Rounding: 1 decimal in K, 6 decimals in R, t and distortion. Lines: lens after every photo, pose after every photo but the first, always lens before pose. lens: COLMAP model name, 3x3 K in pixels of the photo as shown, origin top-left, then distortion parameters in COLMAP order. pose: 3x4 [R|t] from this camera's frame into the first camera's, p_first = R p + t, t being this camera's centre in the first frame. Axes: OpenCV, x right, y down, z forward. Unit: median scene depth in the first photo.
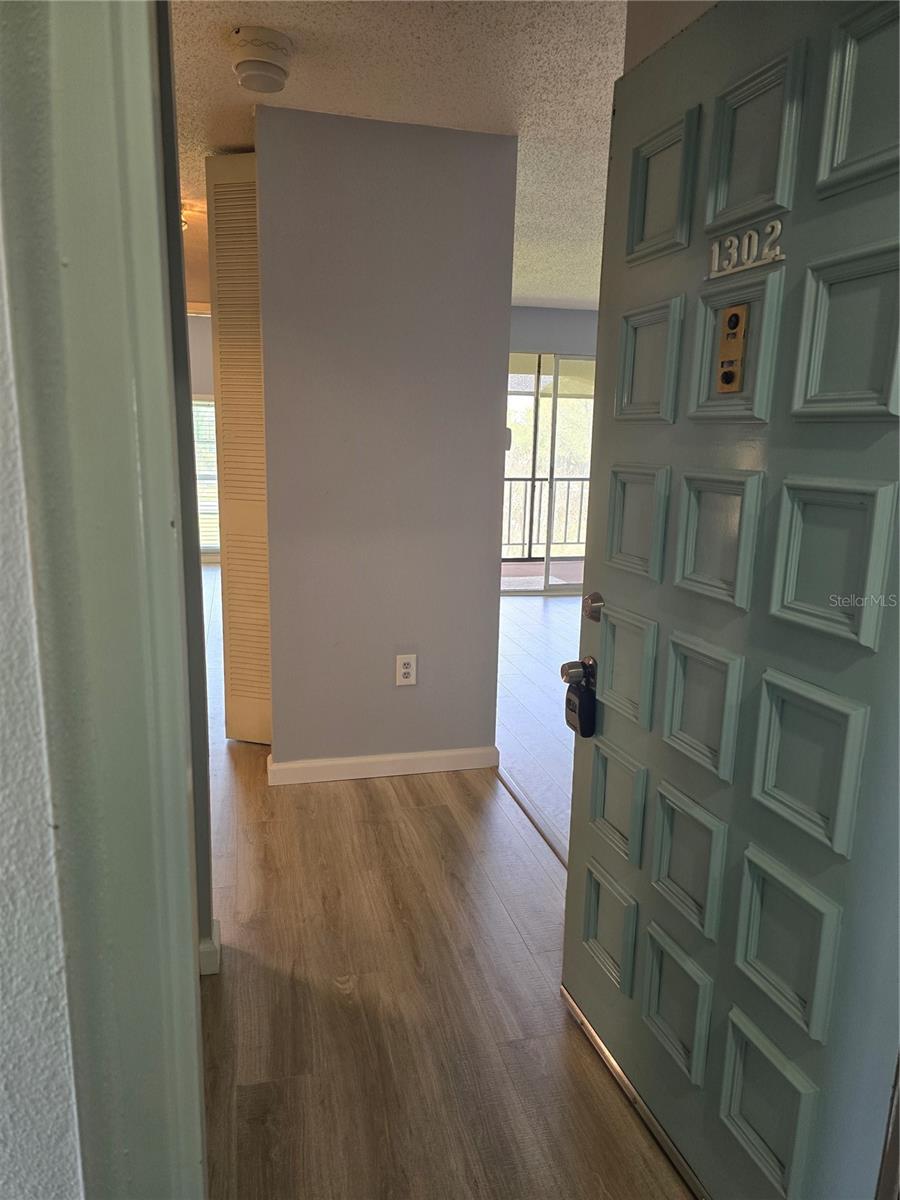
lens RADIAL K [[797.3, 0, 454.3], [0, 797.3, 602.9], [0, 0, 1]] dist [0.068163, -0.063860]
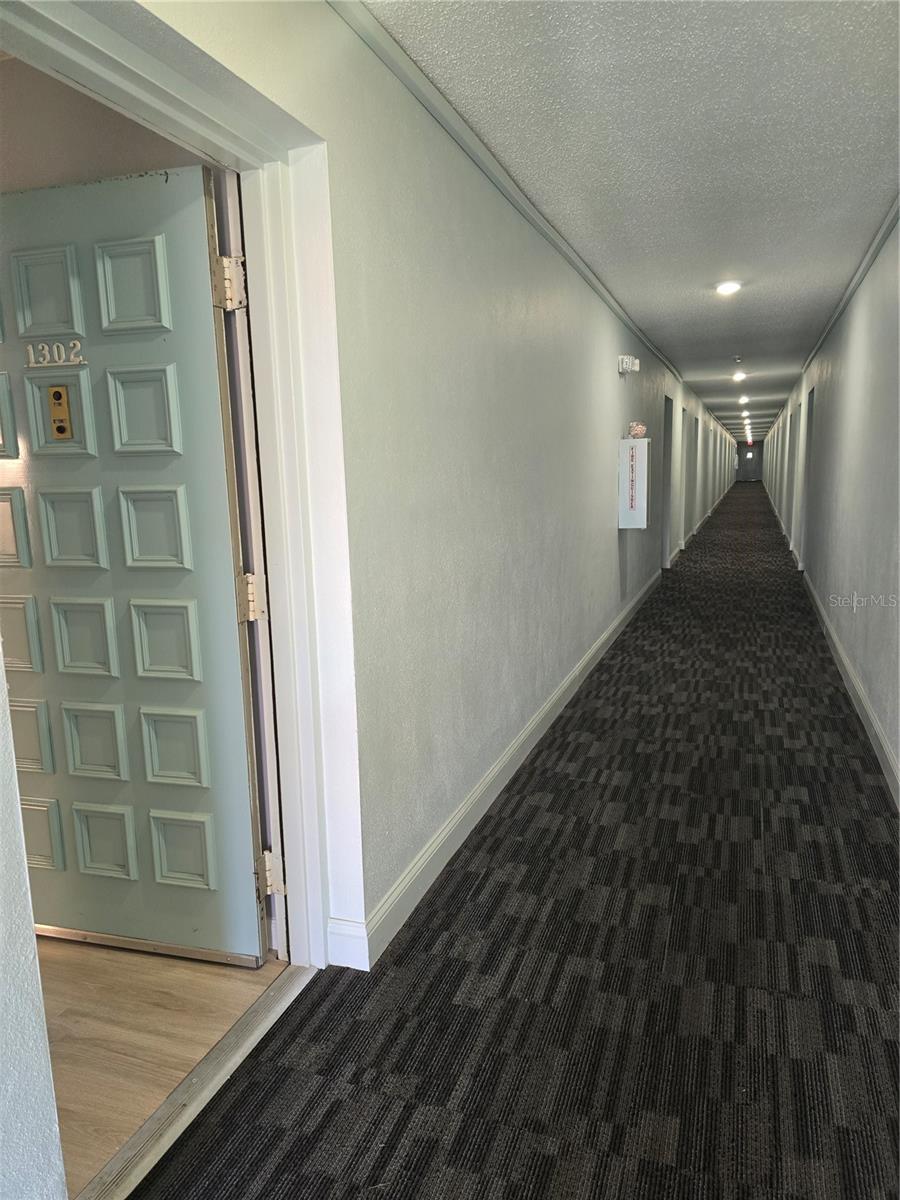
lens RADIAL K [[797.3, 0, 454.3], [0, 797.3, 602.9], [0, 0, 1]] dist [0.068163, -0.063860]
pose [[0.556388, -0.178058, 0.811621, -0.630753], [0.210142, 0.975170, 0.069881, 0.116826], [-0.803911, 0.131675, 0.579990, -0.553919]]
